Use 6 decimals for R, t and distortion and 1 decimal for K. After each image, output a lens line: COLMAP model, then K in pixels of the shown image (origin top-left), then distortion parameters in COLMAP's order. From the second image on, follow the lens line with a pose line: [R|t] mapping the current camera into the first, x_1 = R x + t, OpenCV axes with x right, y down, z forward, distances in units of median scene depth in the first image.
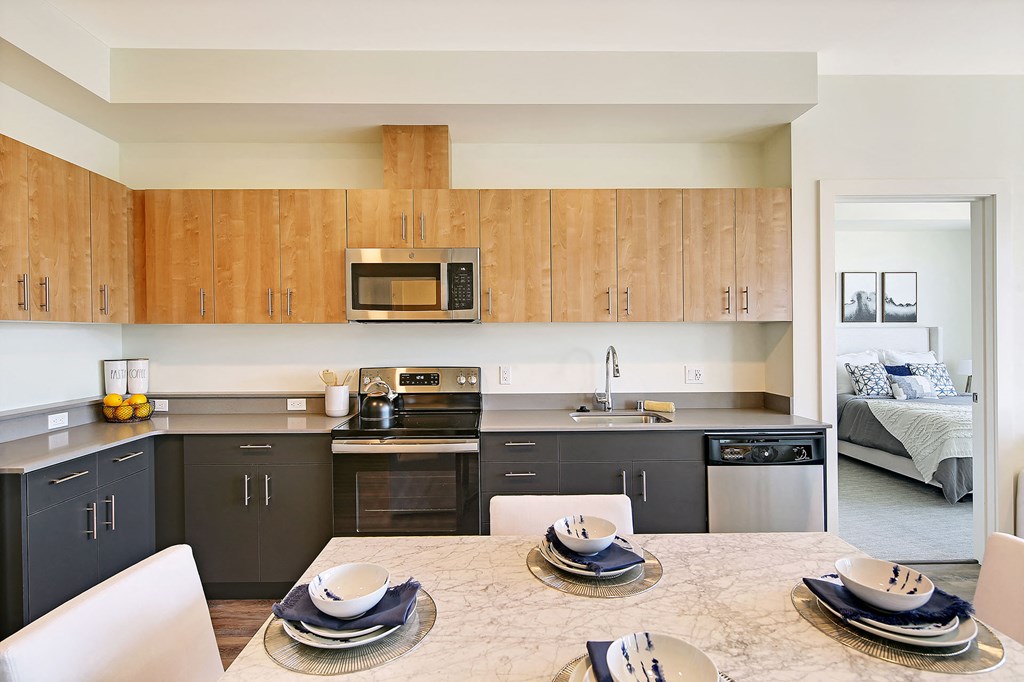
lens RADIAL K [[490.1, 0, 496.9], [0, 490.1, 340.2], [0, 0, 1]] dist [0.007048, -0.002080]
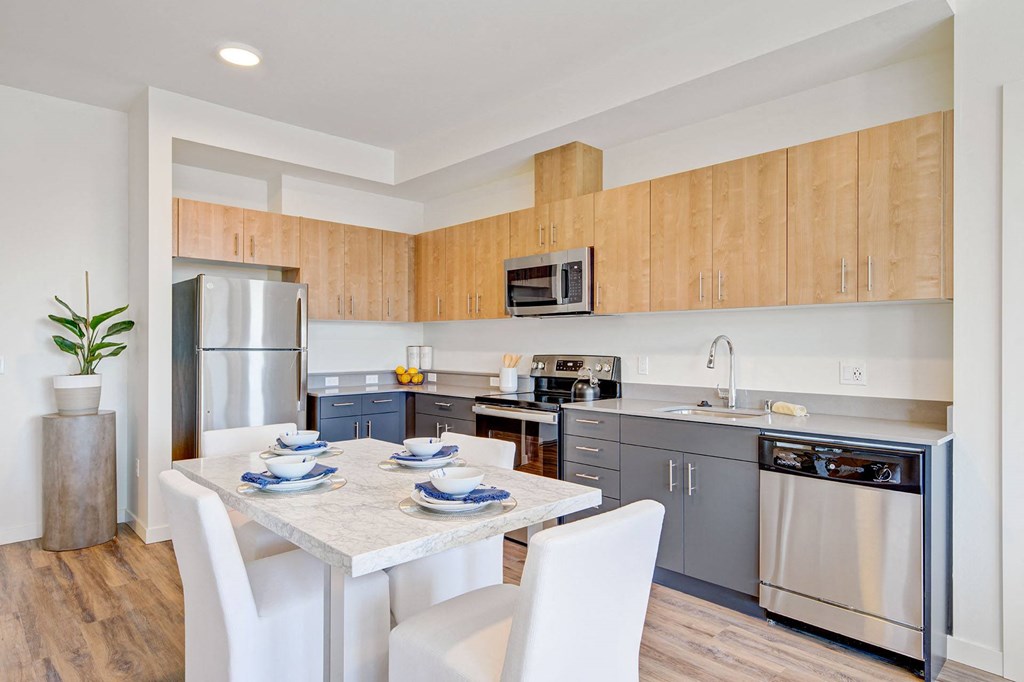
lens RADIAL K [[586.0, 0, 513.2], [0, 586.0, 341.1], [0, 0, 1]] dist [0.016035, 0.002677]
pose [[0.689956, 0.002278, -0.723848, 0.788589], [-0.005225, 0.999985, -0.001833, 0.027826], [0.723833, 0.005046, 0.689957, -0.037957]]
